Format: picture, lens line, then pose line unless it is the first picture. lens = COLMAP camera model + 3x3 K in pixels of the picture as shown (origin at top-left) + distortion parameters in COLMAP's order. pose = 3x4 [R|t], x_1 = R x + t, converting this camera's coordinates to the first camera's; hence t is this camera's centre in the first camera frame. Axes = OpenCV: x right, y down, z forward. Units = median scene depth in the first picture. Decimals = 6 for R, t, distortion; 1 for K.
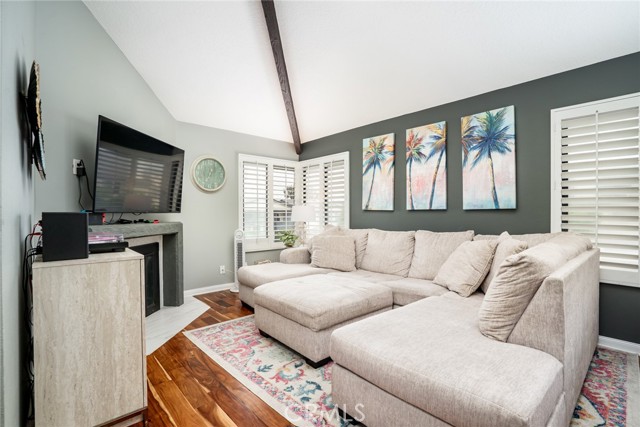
lens RADIAL K [[298.5, 0, 320.5], [0, 298.5, 212.8], [0, 0, 1]] dist [-0.044248, 0.011478]
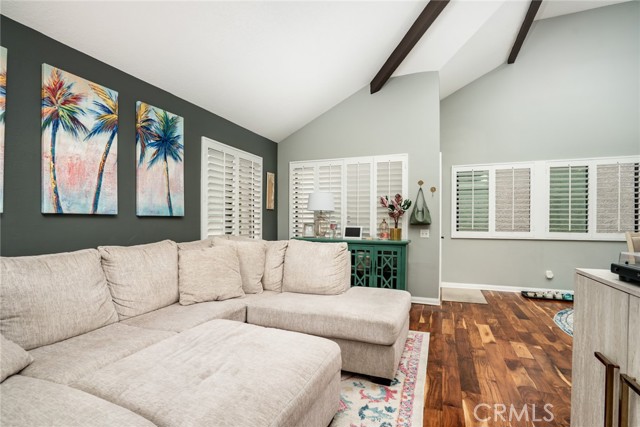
lens RADIAL K [[298.5, 0, 324.5], [0, 298.5, 222.3], [0, 0, 1]] dist [-0.044248, 0.011478]
pose [[-0.429907, -0.003468, 0.902866, -0.459170], [-0.005111, 0.999986, 0.001408, 0.003654], [-0.902859, -0.004010, -0.429919, 0.884892]]
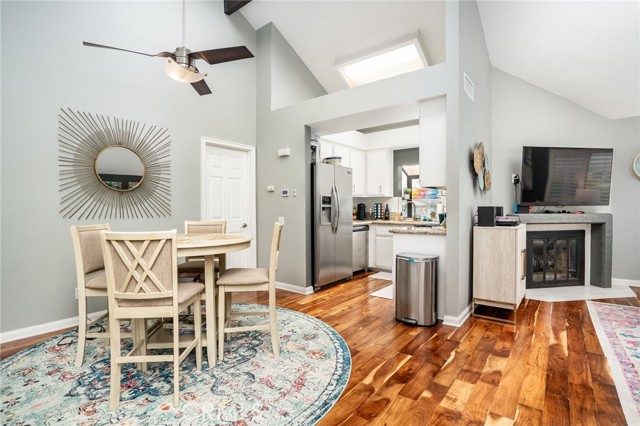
lens RADIAL K [[318.4, 0, 317.2], [0, 318.4, 206.9], [0, 0, 1]] dist [-0.049751, 0.014000]
pose [[0.148446, 0.001336, -0.988920, 0.560399], [0.008389, 0.999961, 0.002611, -0.006219], [0.988885, -0.008684, 0.148429, -0.283022]]
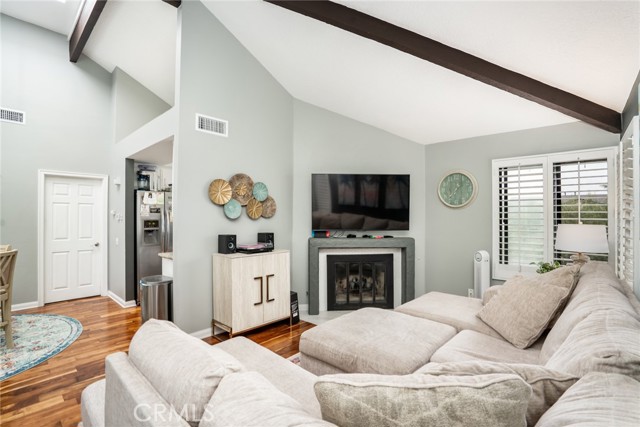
lens RADIAL K [[298.5, 0, 325.5], [0, 298.5, 214.1], [0, 0, 1]] dist [-0.044248, 0.011478]
pose [[0.097273, -0.002799, -0.995254, 0.704284], [0.006382, 0.999977, -0.002188, -0.068743], [0.995237, -0.006139, 0.097288, 0.640933]]
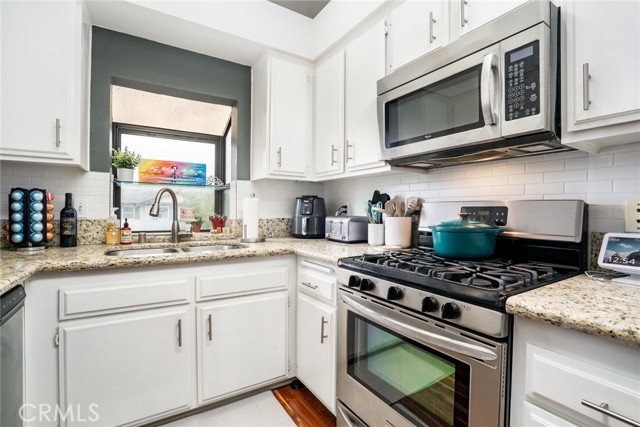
lens RADIAL K [[298.5, 0, 319.0], [0, 298.5, 212.8], [0, 0, 1]] dist [-0.044248, 0.011478]
pose [[0.983893, 0.019012, -0.177745, -0.671367], [-0.016069, 0.999709, 0.017982, 0.004043], [0.178036, -0.014836, 0.983912, -0.028770]]
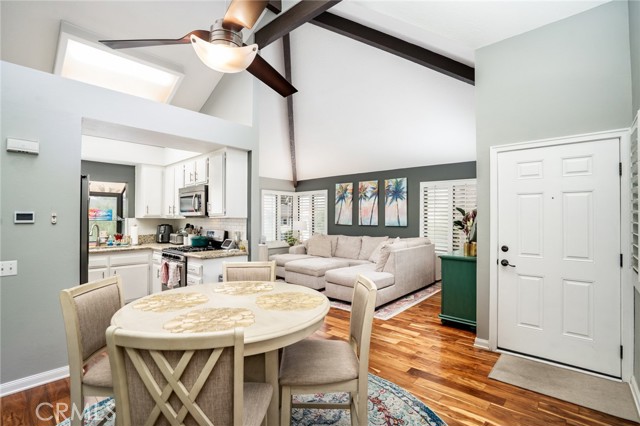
lens RADIAL K [[298.5, 0, 322.2], [0, 298.5, 214.9], [0, 0, 1]] dist [-0.044248, 0.011478]
pose [[0.994741, 0.007780, 0.102124, -0.150997], [-0.007151, 0.999953, -0.006521, -0.068804], [-0.102170, 0.005756, 0.994750, -0.972436]]
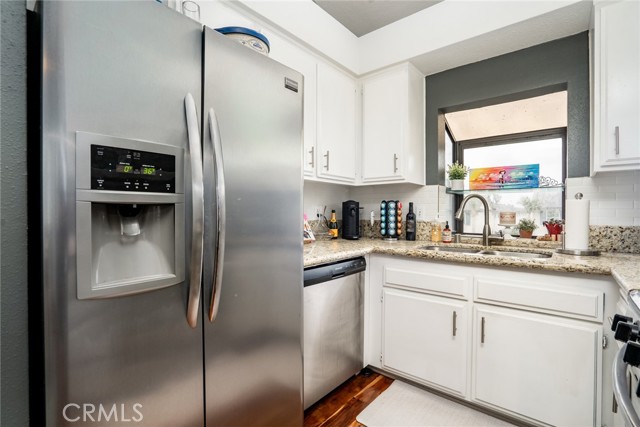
lens RADIAL K [[298.5, 0, 323.9], [0, 298.5, 213.1], [0, 0, 1]] dist [-0.044248, 0.011478]
pose [[0.128855, 0.009531, -0.991618, -0.493880], [0.001665, 0.999950, 0.009828, 0.004294], [0.991662, -0.002917, 0.128833, 0.081513]]
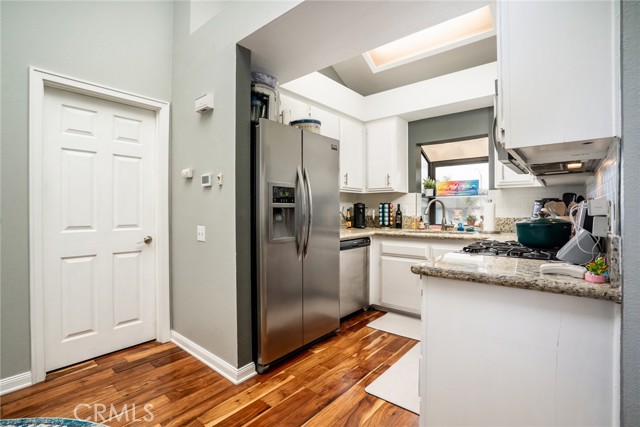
lens RADIAL K [[298.5, 0, 319.7], [0, 298.5, 210.2], [0, 0, 1]] dist [-0.044248, 0.011478]
pose [[0.121256, 0.006216, -0.992602, -0.108823], [0.005934, 0.999958, 0.006987, -0.000548], [0.992604, -0.006738, 0.121214, -0.046179]]
